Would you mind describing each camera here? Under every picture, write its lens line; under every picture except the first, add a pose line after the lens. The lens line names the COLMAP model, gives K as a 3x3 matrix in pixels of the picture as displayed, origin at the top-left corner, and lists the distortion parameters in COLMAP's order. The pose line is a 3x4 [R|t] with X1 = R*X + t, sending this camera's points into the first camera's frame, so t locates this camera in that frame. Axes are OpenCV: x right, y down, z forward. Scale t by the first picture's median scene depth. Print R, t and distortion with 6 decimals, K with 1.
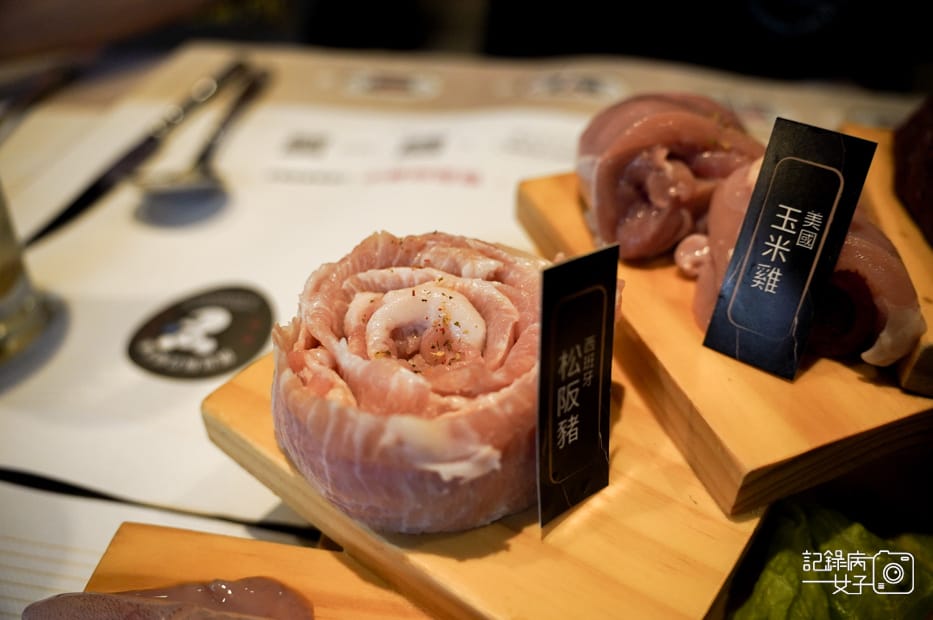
lens RADIAL K [[761.4, 0, 467.6], [0, 761.4, 310.5], [0, 0, 1]] dist [-0.150811, -0.005908]
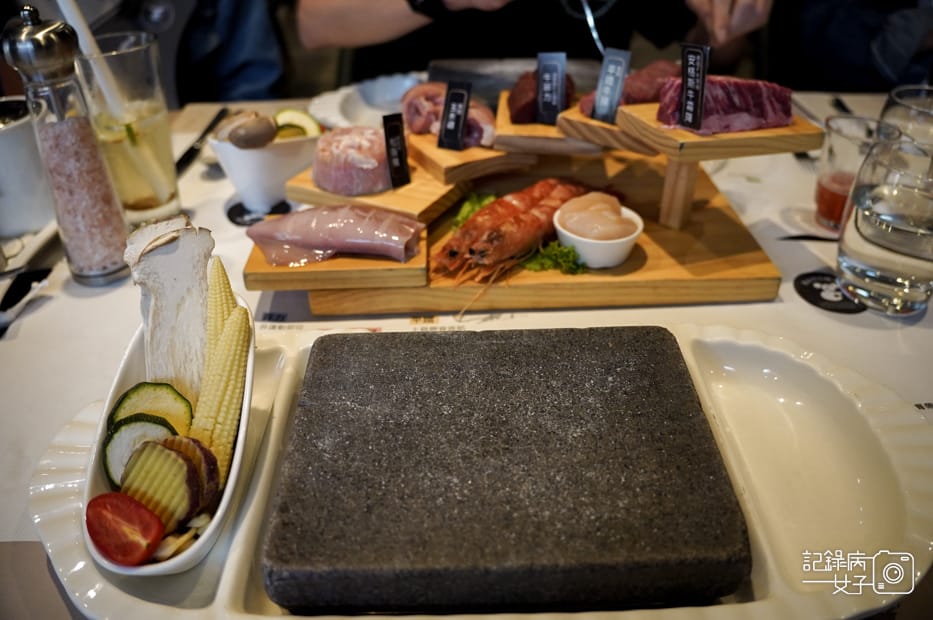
lens RADIAL K [[761.4, 0, 463.5], [0, 761.4, 309.1], [0, 0, 1]] dist [-0.150811, -0.005908]
pose [[0.987021, -0.105943, 0.120688, -0.063149], [0.116765, 0.989392, -0.086429, 1.165747], [-0.110251, 0.099399, 0.988921, -2.519251]]
